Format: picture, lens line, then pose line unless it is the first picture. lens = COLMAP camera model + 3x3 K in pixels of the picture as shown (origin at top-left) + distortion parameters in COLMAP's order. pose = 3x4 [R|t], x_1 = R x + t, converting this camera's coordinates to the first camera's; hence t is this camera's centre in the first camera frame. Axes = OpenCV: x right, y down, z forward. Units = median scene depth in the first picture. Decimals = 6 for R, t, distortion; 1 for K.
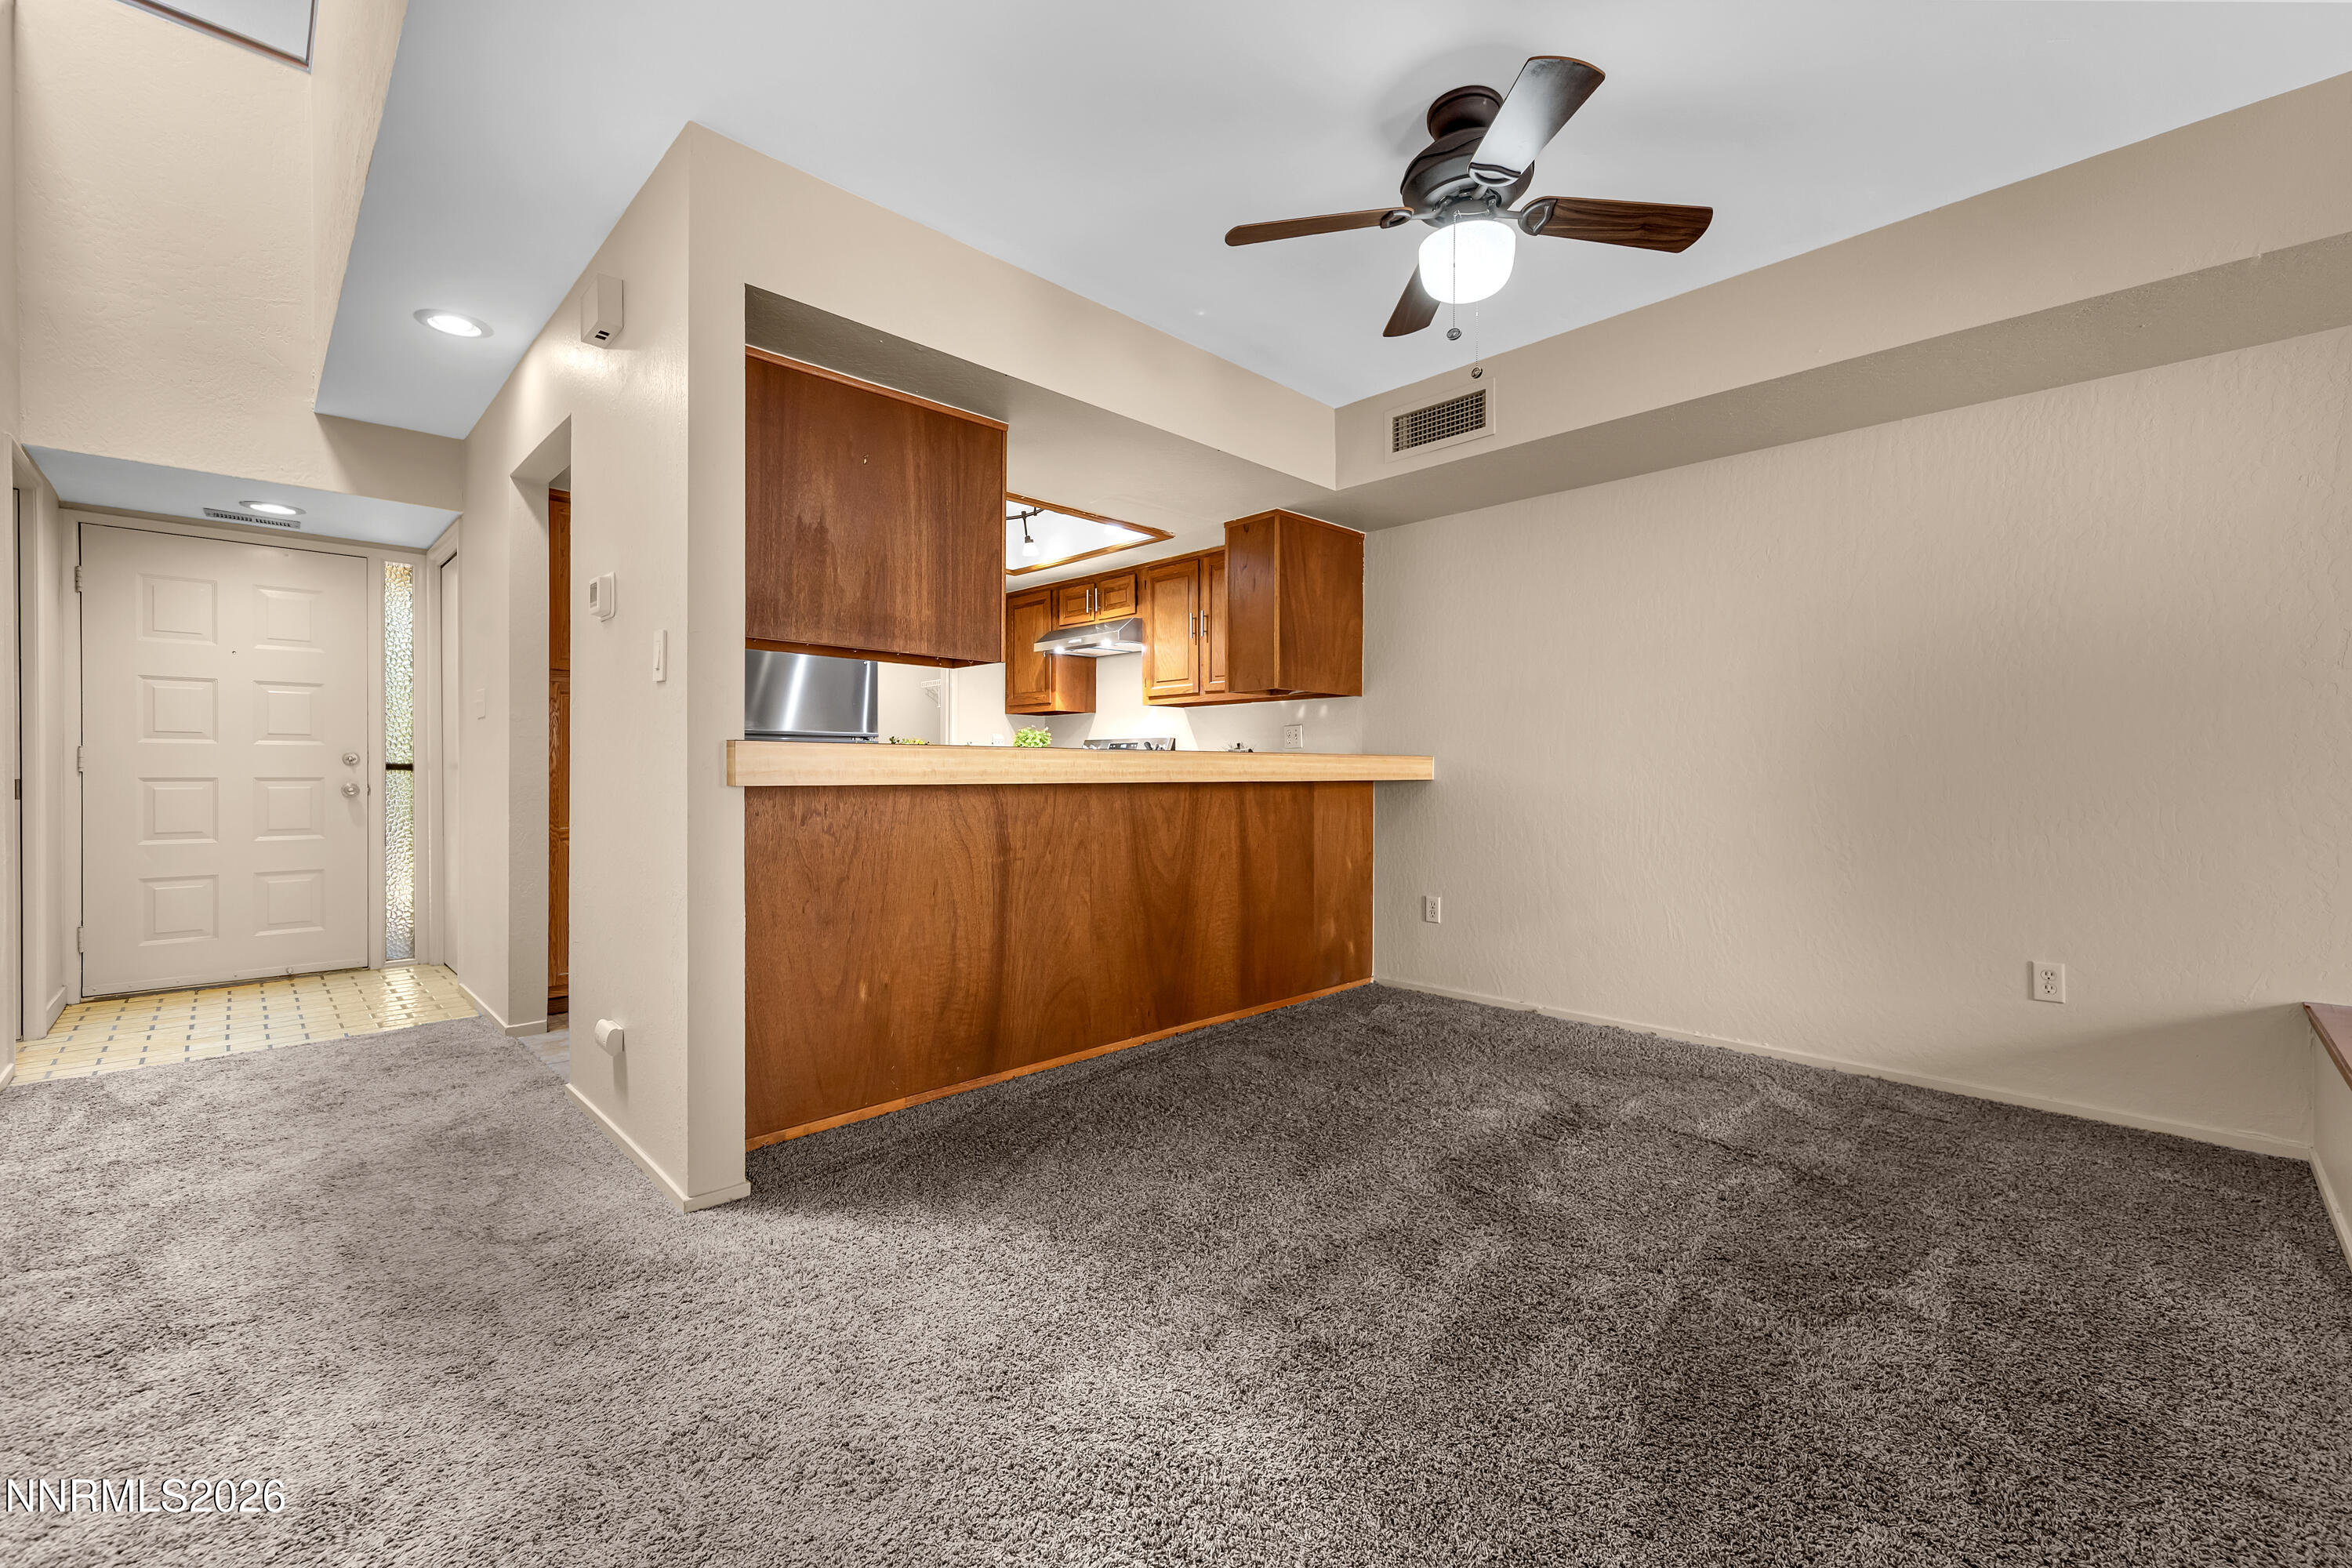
lens RADIAL K [[950.7, 0, 1191.5], [0, 950.7, 775.5], [0, 0, 1]] dist [0.001579, 0.000116]
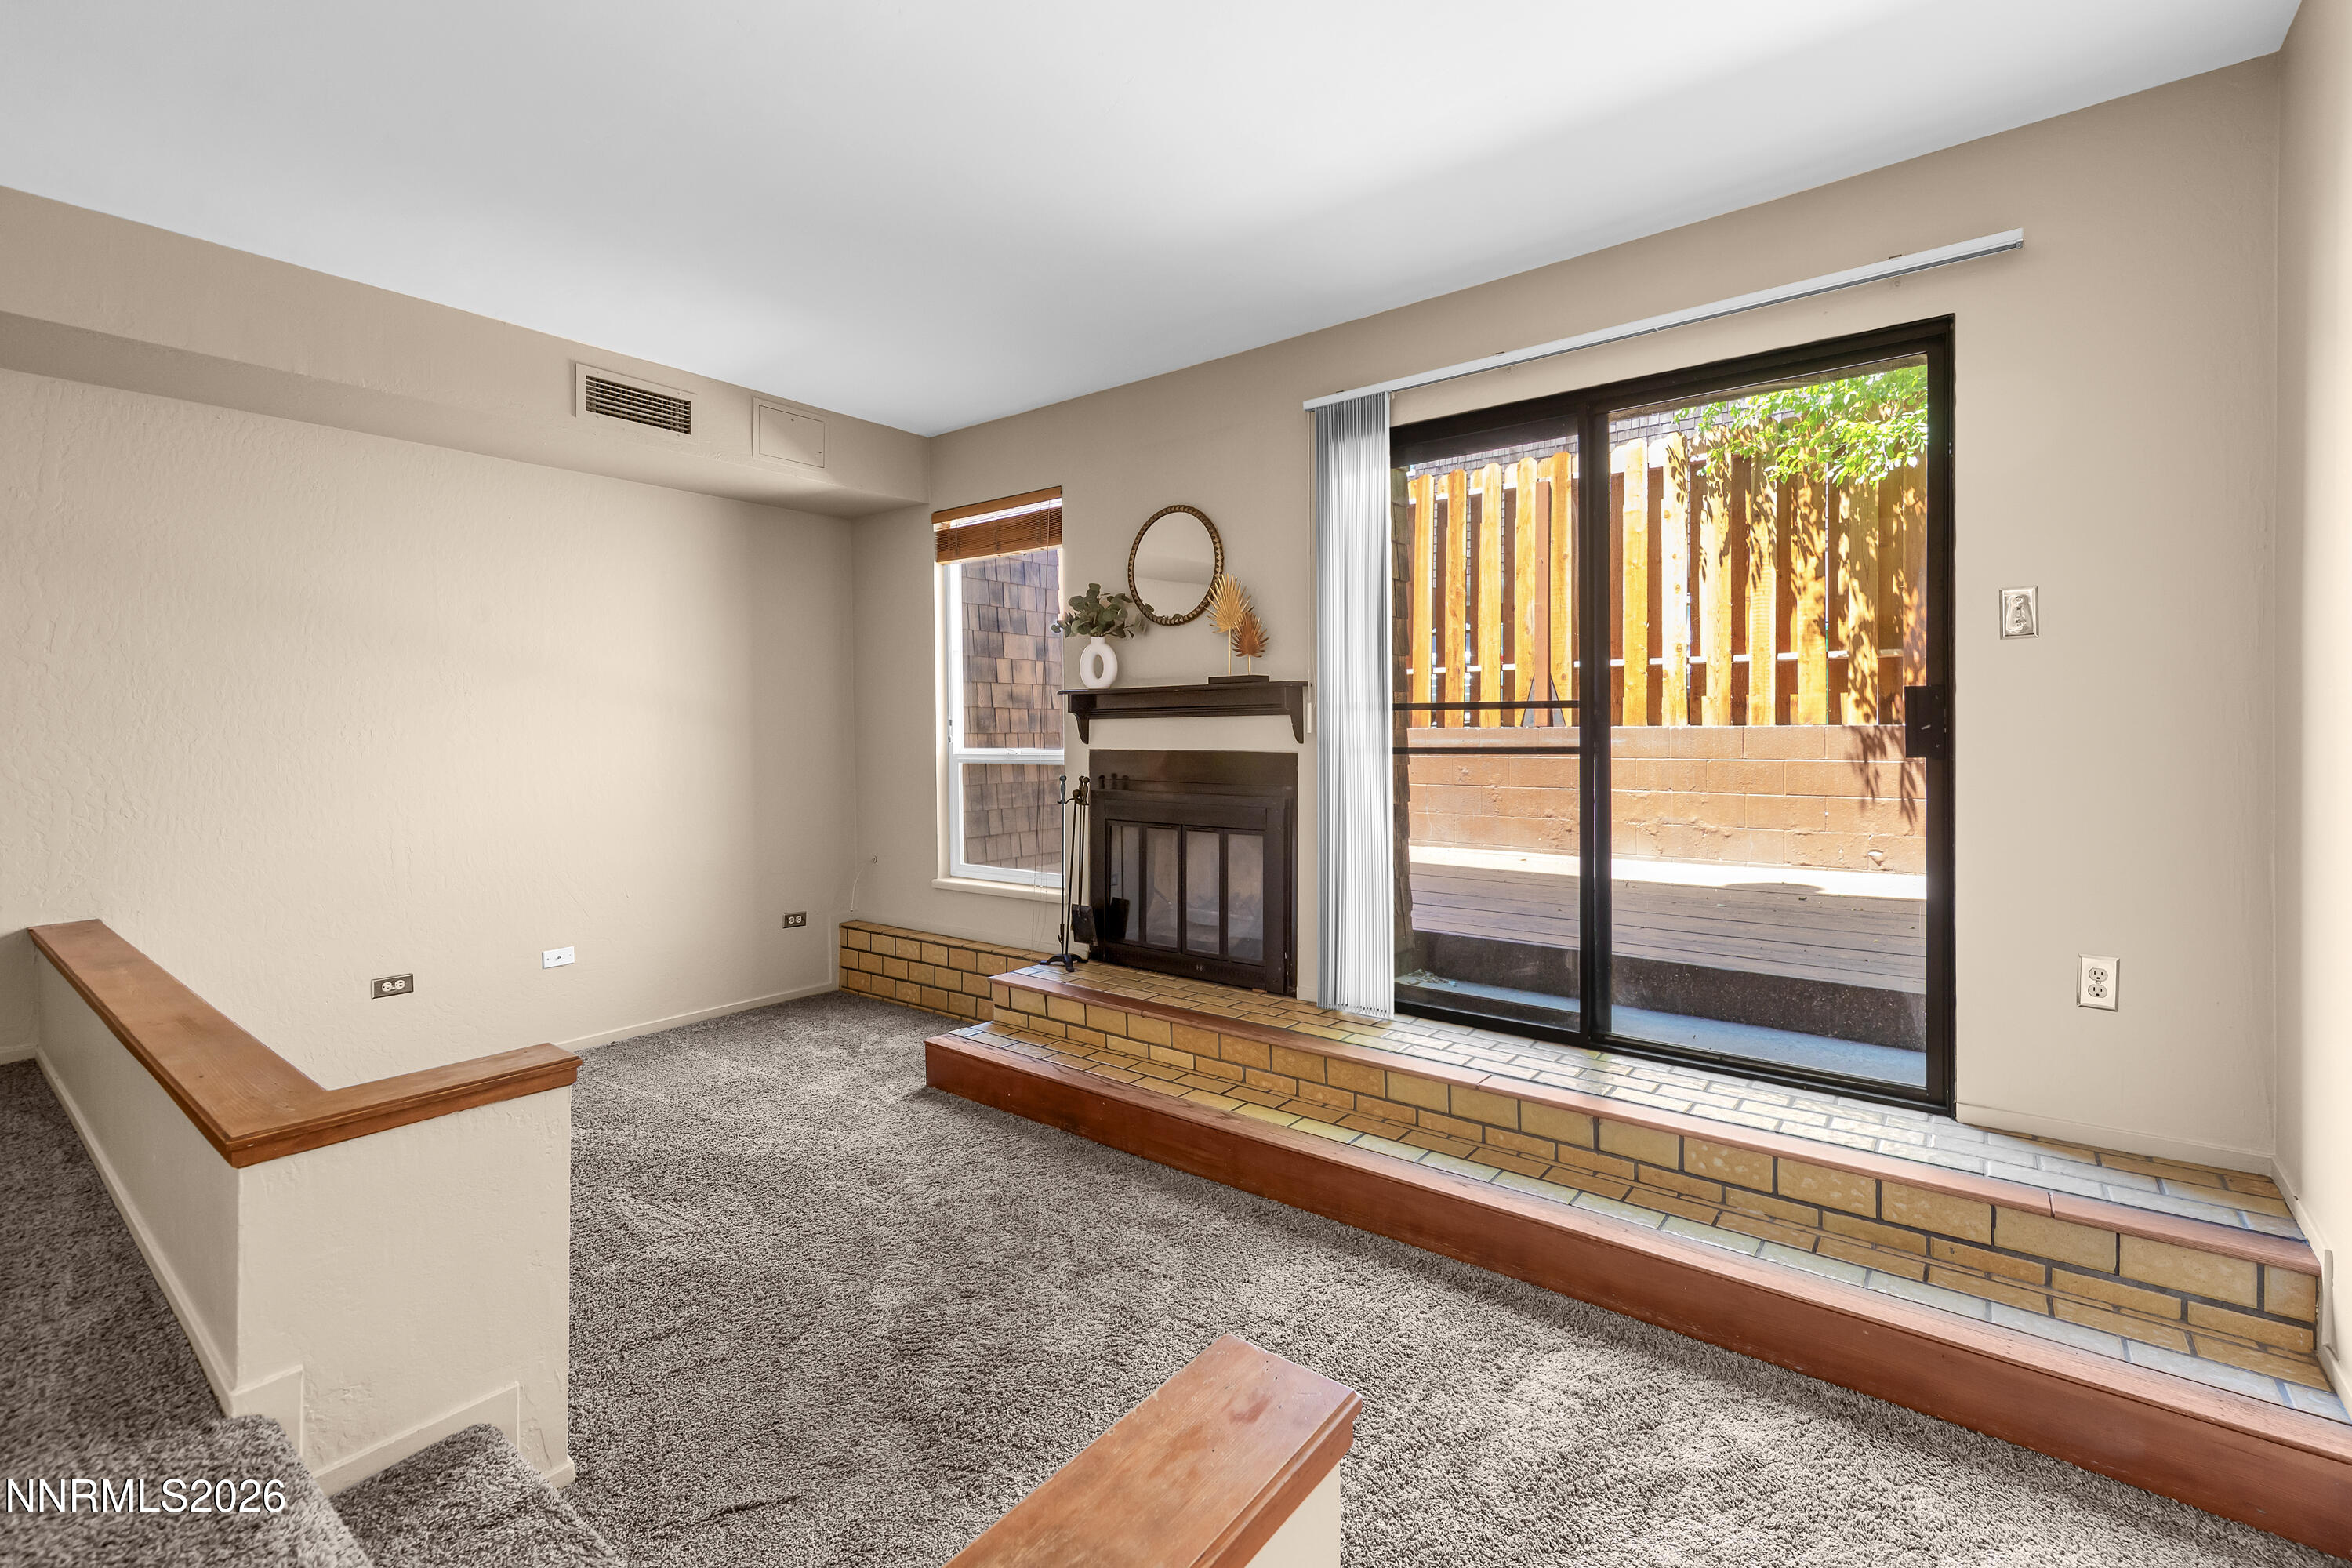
lens RADIAL K [[1010.9, 0, 1203.8], [0, 1010.9, 748.5], [0, 0, 1]] dist [0.001519, 0.000190]
pose [[-0.143440, -0.019039, 0.989476, -0.202602], [0.012495, 0.999700, 0.021047, 0.001306], [-0.989580, 0.015383, -0.143159, -0.190938]]
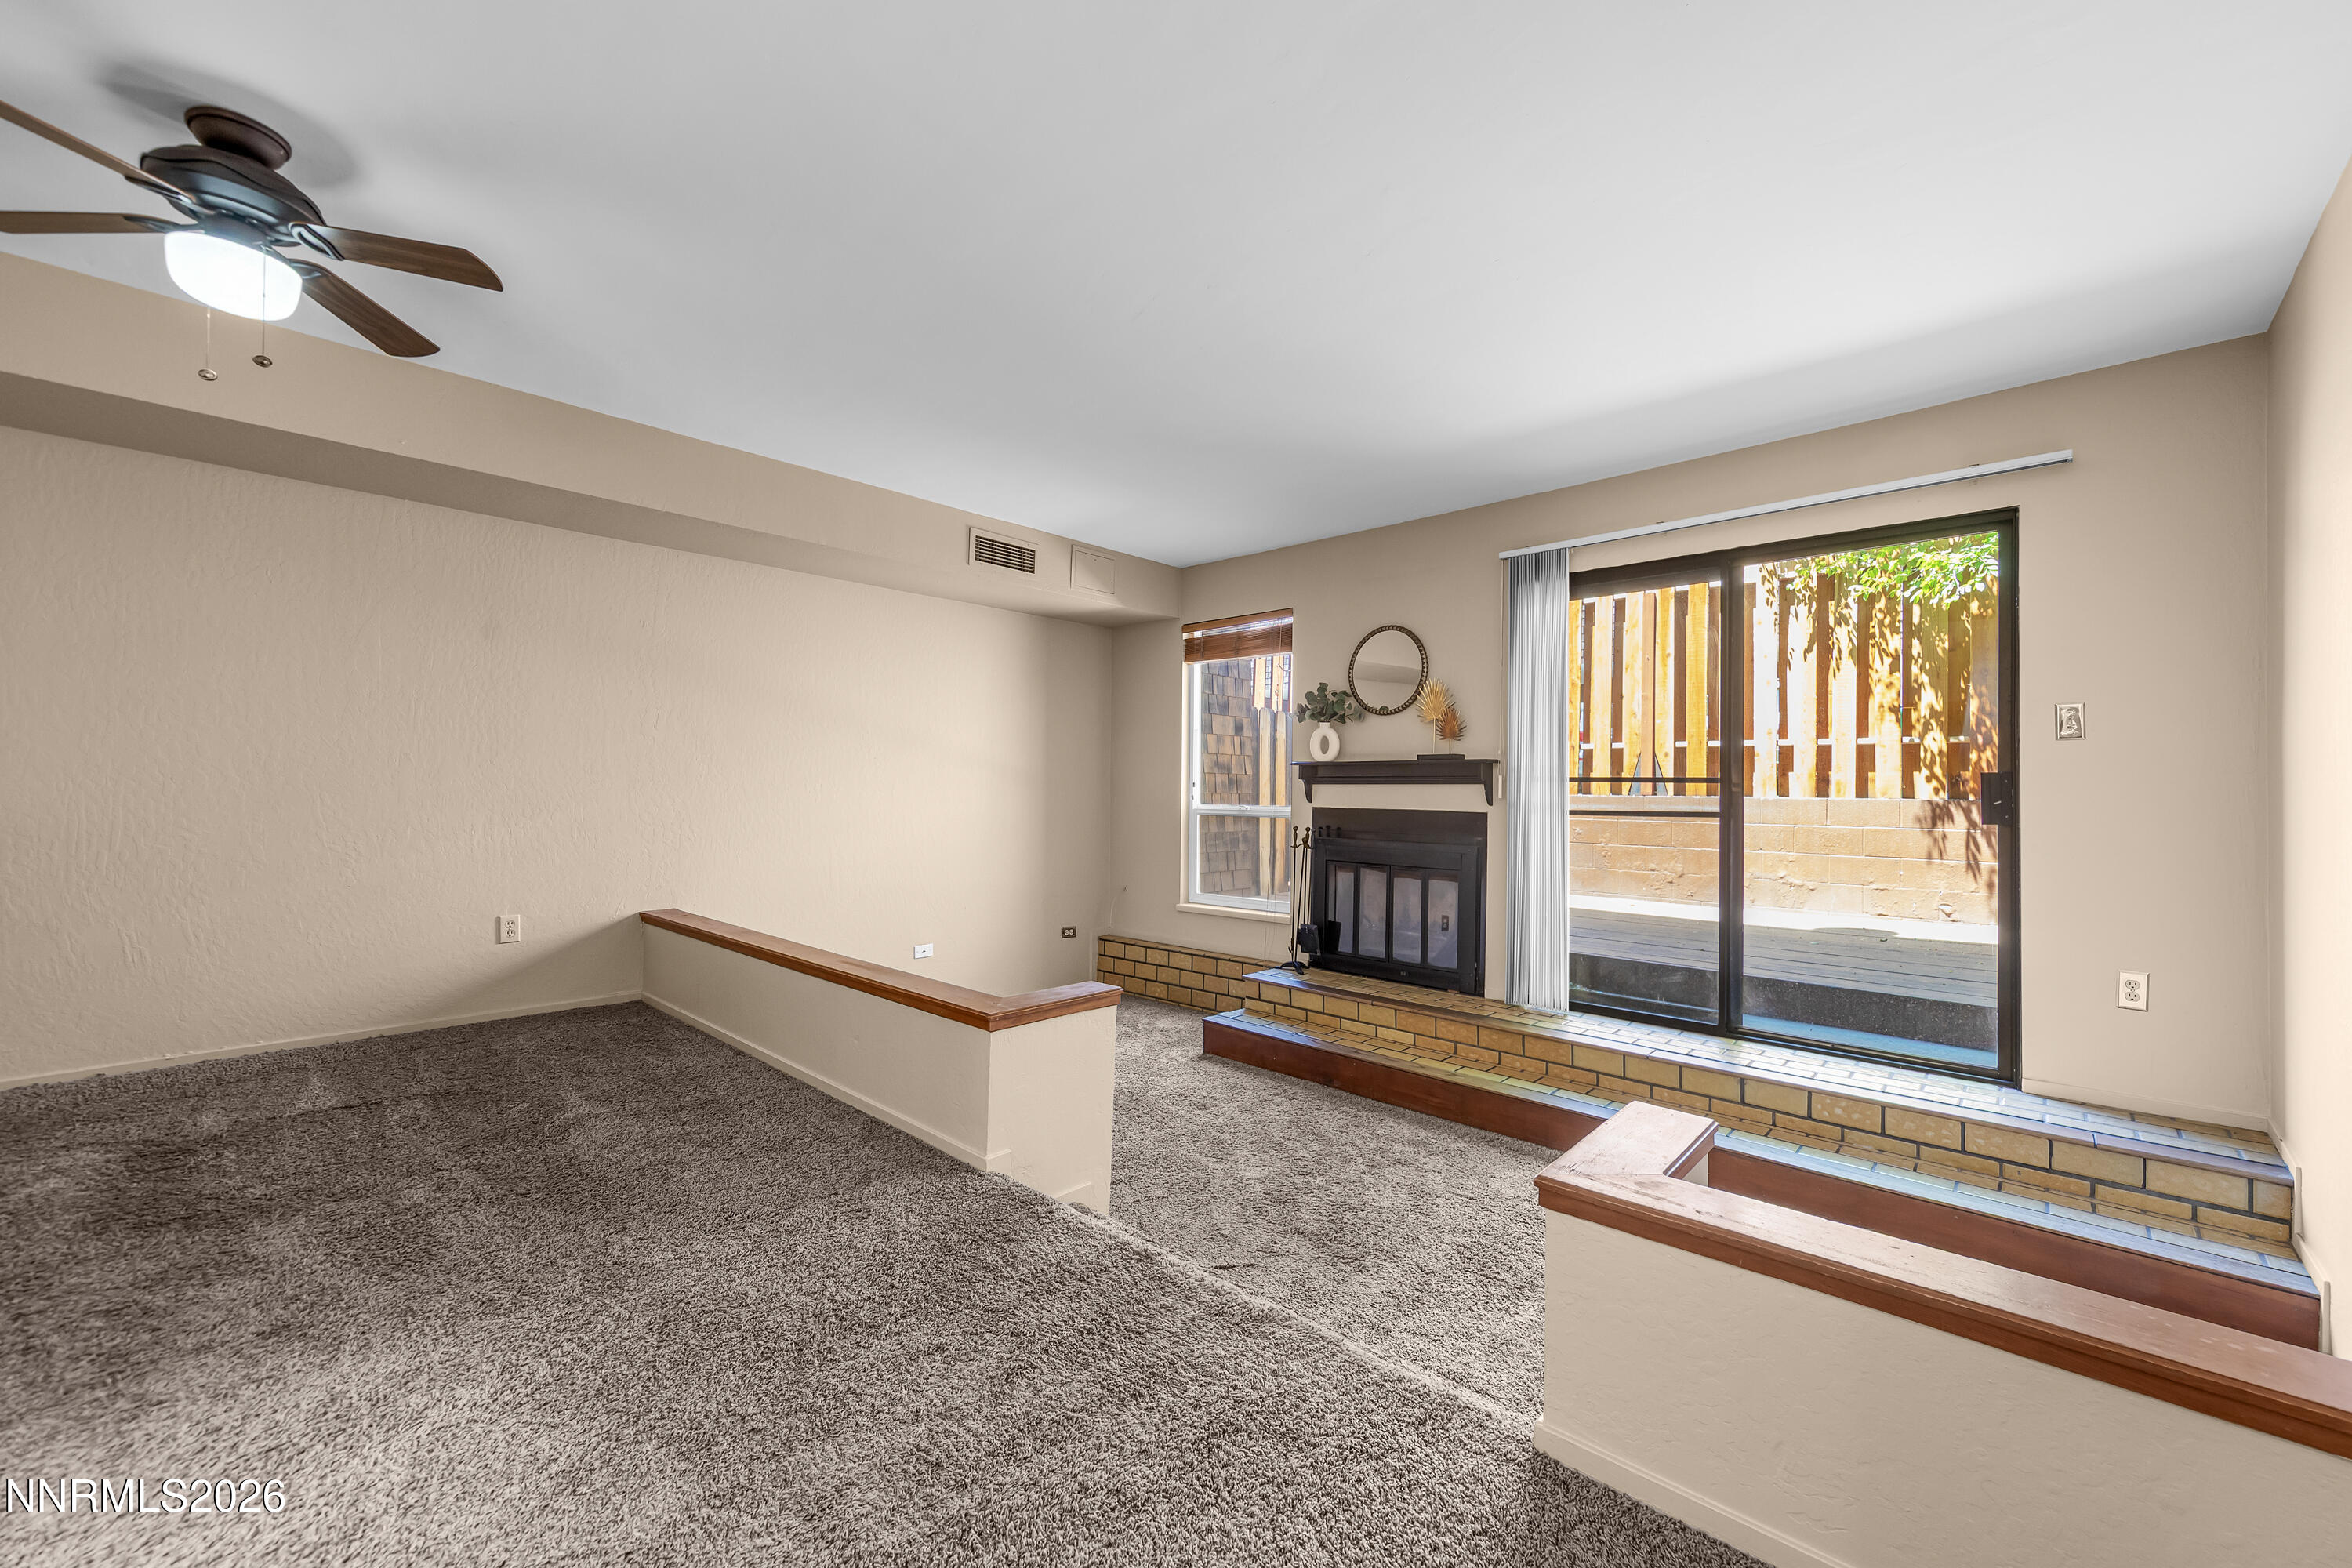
lens RADIAL K [[905.6, 0, 1206.6], [0, 905.6, 785.3], [0, 0, 1]] dist [0.001817, 0.000008]
pose [[-0.055071, 0.003696, 0.998476, -0.402075], [-0.005253, 0.999978, -0.003991, -0.001523], [-0.998469, -0.005465, -0.055050, 0.013559]]
